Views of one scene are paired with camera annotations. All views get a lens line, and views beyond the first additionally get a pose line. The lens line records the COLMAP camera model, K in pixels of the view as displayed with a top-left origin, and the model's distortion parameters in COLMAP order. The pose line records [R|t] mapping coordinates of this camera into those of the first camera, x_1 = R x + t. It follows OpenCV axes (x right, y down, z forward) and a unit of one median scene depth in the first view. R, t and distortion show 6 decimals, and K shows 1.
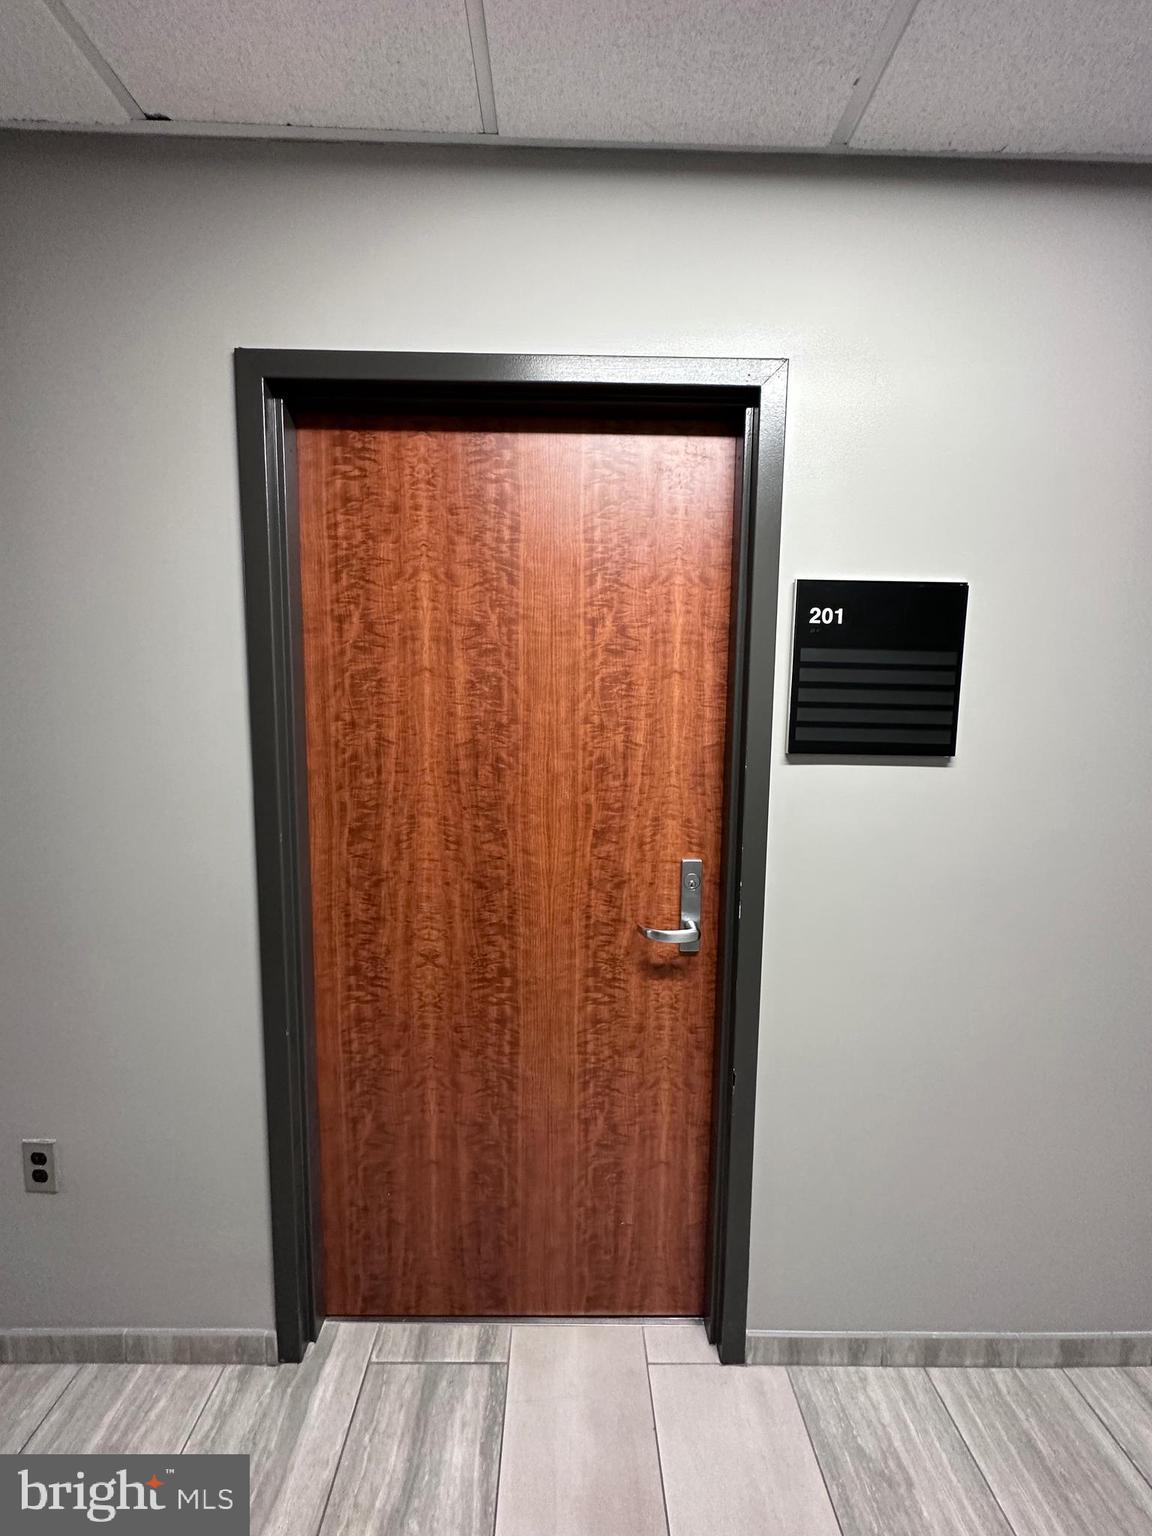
lens RADIAL K [[618.9, 0, 576.5], [0, 618.9, 763.5], [0, 0, 1]] dist [-0.000891, 0.000113]
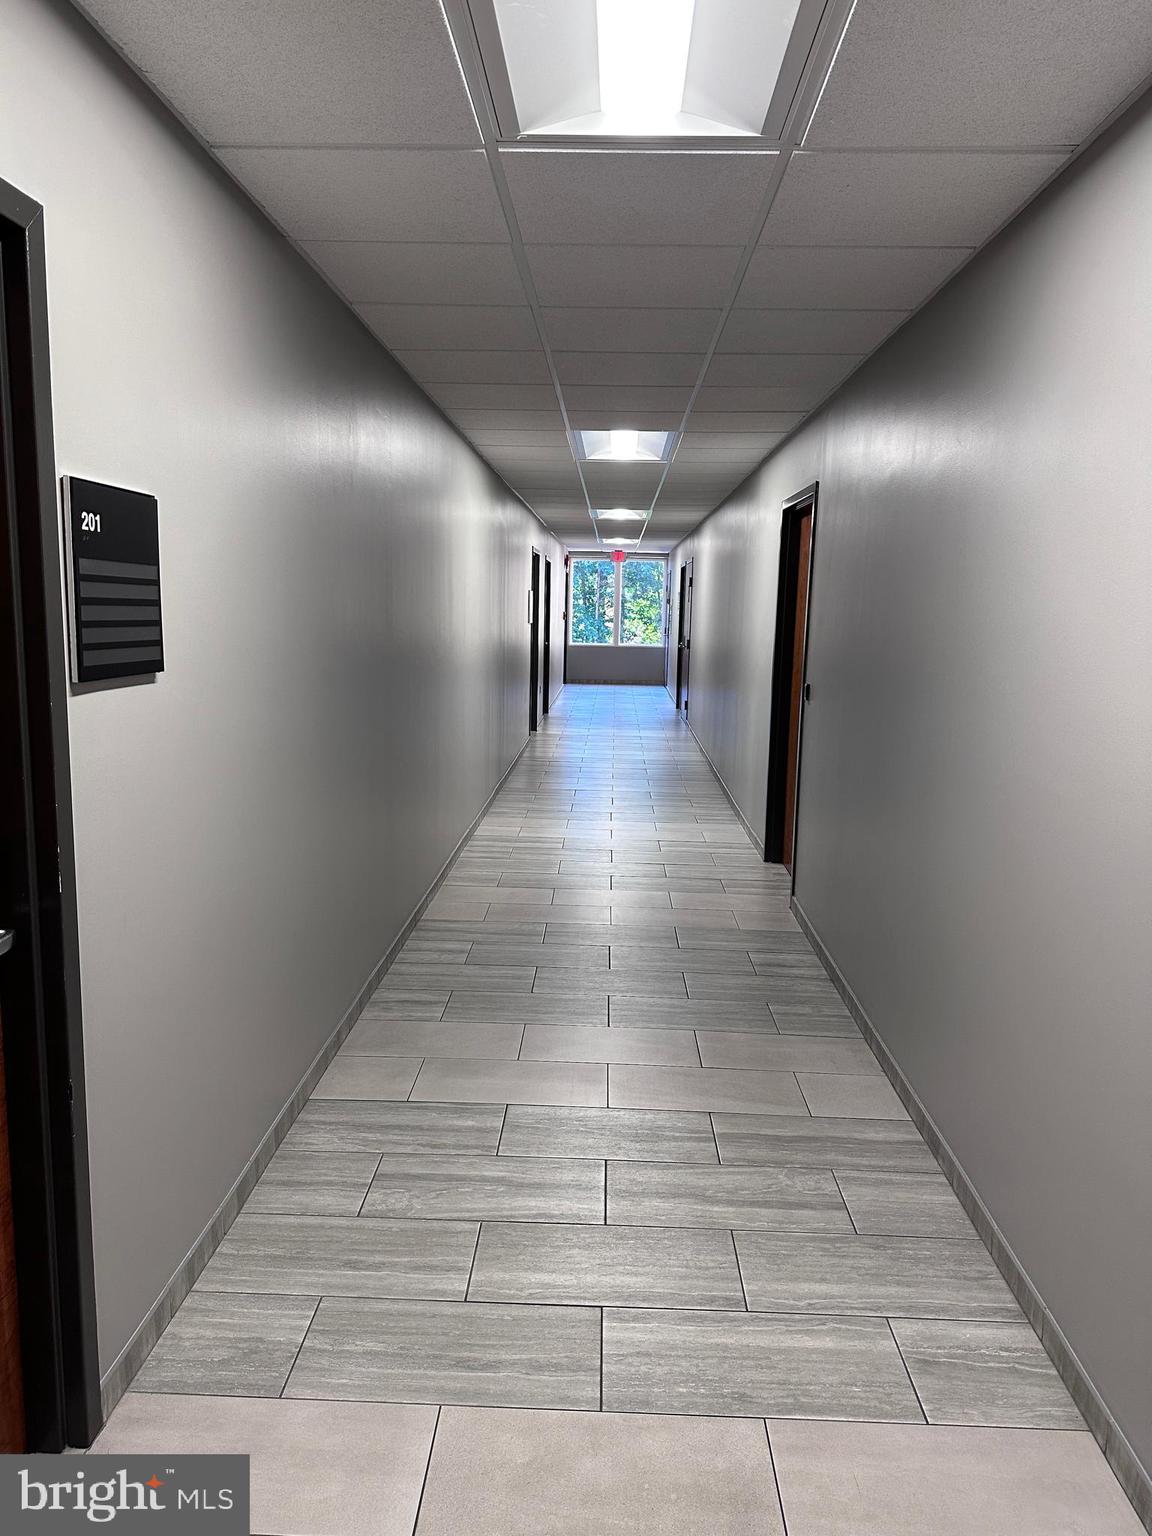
lens RADIAL K [[1059.3, 0, 576.1], [0, 1059.3, 769.0], [0, 0, 1]] dist [0.008718, 0.002046]
pose [[0.056087, -0.166625, 0.984424, -1.061742], [0.084487, 0.983232, 0.161609, -0.077167], [-0.994845, 0.074107, 0.069224, 0.231380]]
